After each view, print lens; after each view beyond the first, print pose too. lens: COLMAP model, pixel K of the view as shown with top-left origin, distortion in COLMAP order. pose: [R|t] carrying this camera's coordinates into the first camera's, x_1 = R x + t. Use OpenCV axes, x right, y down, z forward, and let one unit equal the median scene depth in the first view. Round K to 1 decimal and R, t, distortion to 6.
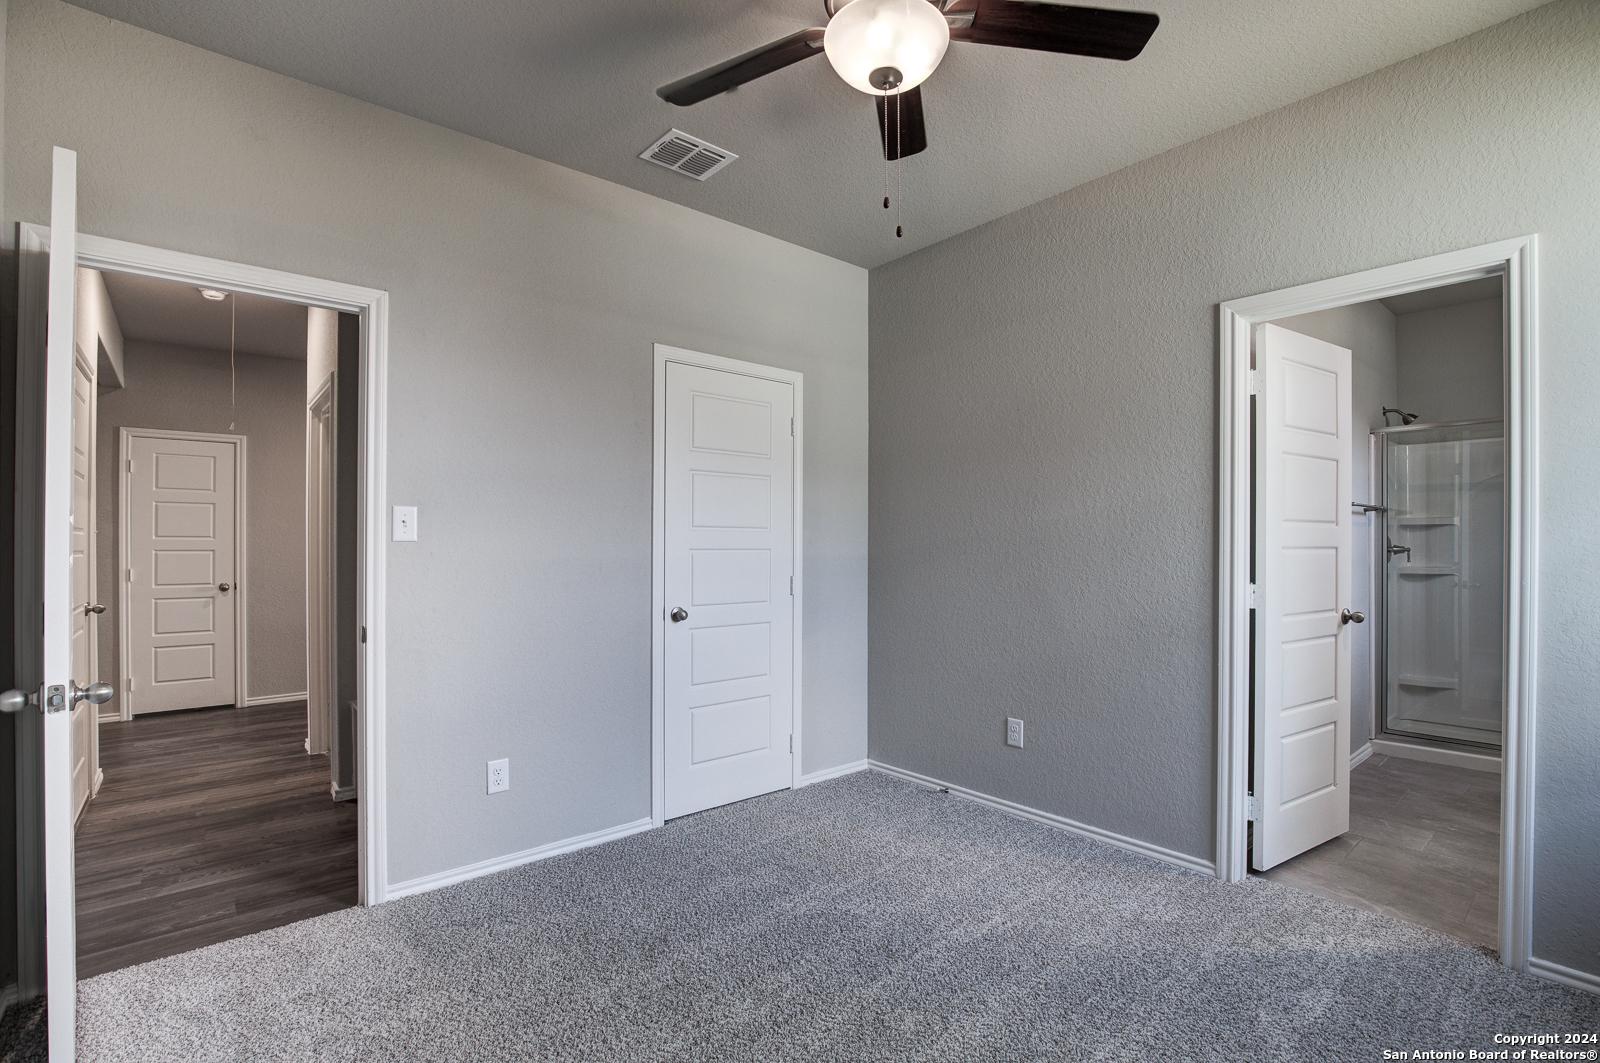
lens RADIAL K [[729.4, 0, 808.6], [0, 729.4, 538.7], [0, 0, 1]] dist [-0.038408, 0.007797]
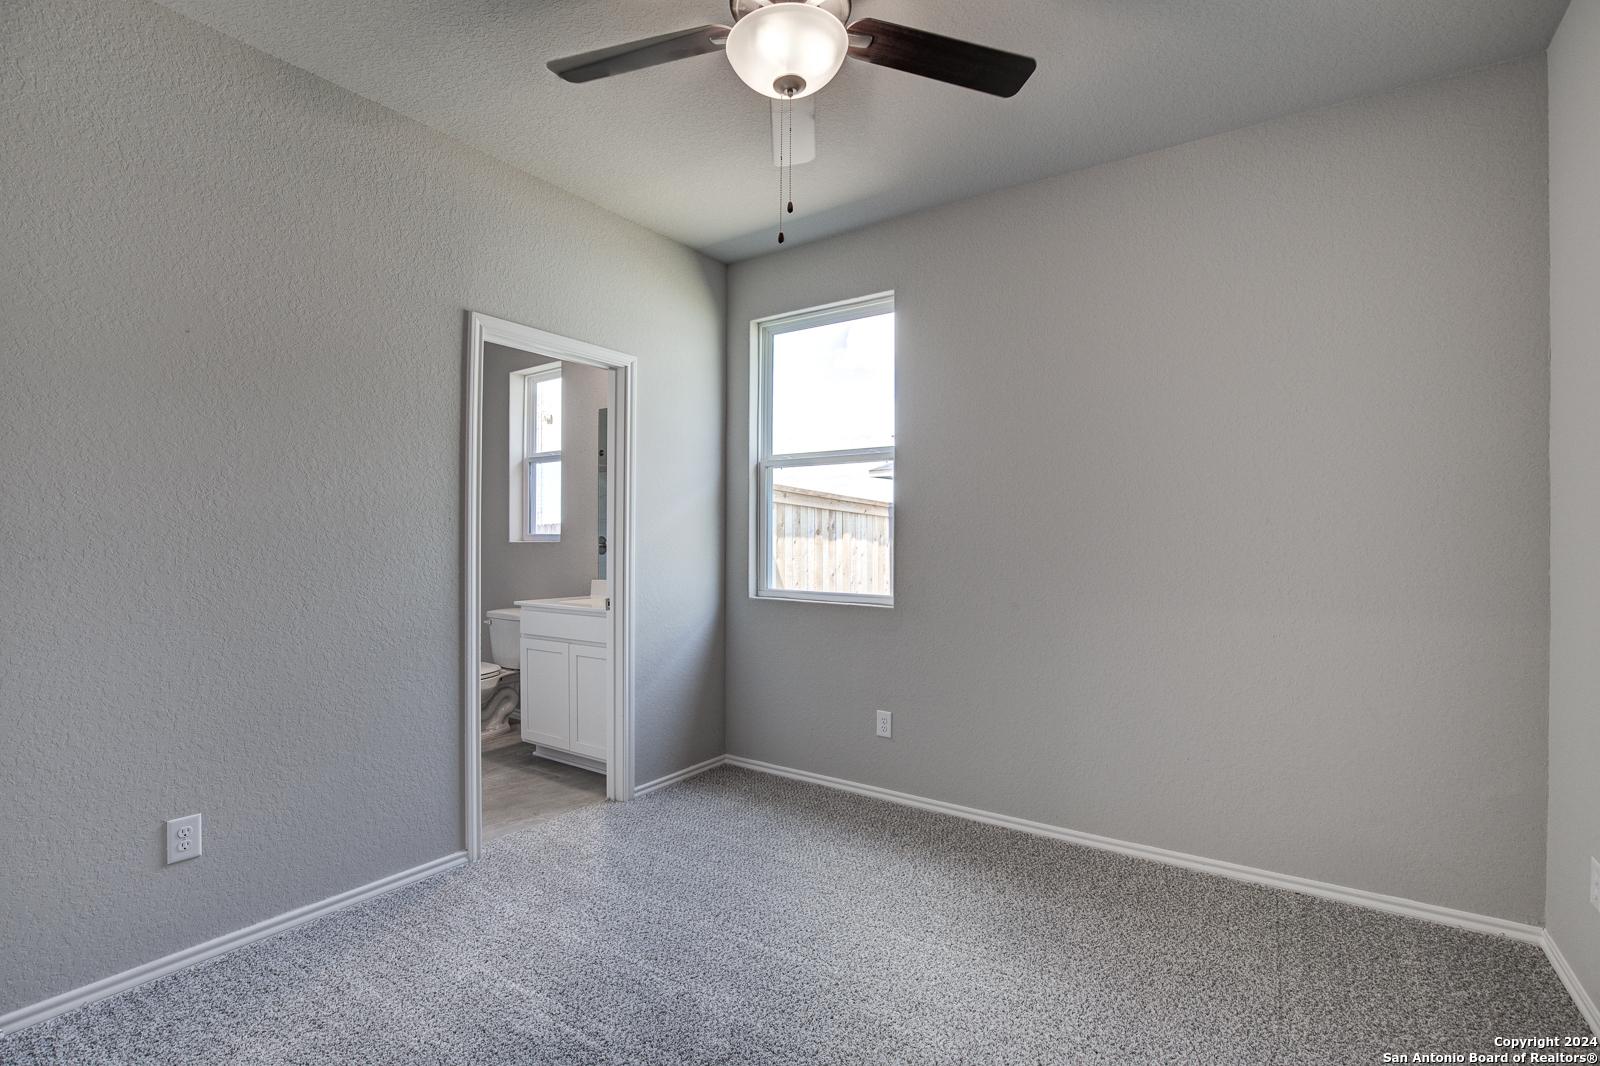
lens RADIAL K [[729.4, 0, 808.6], [0, 729.4, 540.2], [0, 0, 1]] dist [-0.038408, 0.007797]
pose [[-0.248573, 0.001348, 0.968612, -0.320549], [-0.005602, 0.999980, -0.002829, 0.003317], [-0.968597, -0.006130, -0.248561, 0.442495]]
